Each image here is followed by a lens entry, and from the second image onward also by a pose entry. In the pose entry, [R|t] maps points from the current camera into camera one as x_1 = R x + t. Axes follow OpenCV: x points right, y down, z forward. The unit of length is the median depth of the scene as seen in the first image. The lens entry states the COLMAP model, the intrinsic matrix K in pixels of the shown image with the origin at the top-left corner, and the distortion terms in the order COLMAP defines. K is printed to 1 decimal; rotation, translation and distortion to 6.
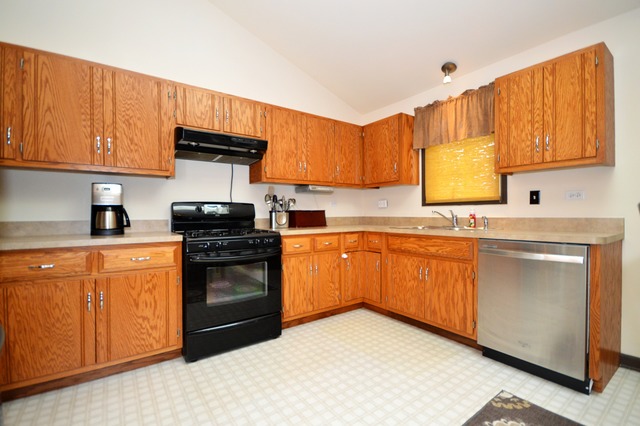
lens RADIAL K [[287.7, 0, 320.0], [0, 287.7, 213.0], [0, 0, 1]] dist [0.027379, -0.016807]
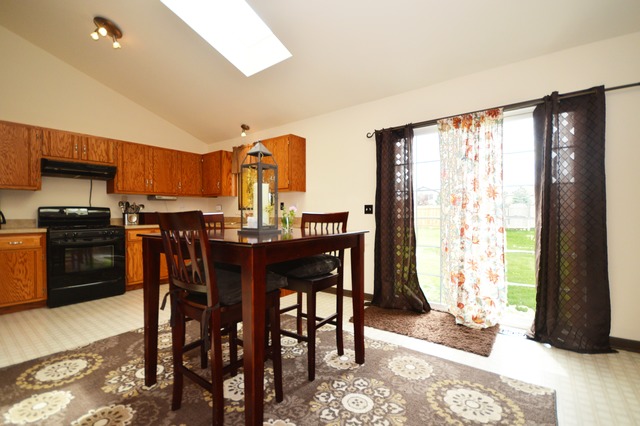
lens RADIAL K [[287.7, 0, 320.0], [0, 287.7, 213.0], [0, 0, 1]] dist [0.027379, -0.016807]
pose [[0.956746, -0.000115, 0.290926, 0.380799], [0.000667, 0.999998, -0.001798, -0.004046], [-0.290925, 0.001915, 0.956744, -0.741508]]
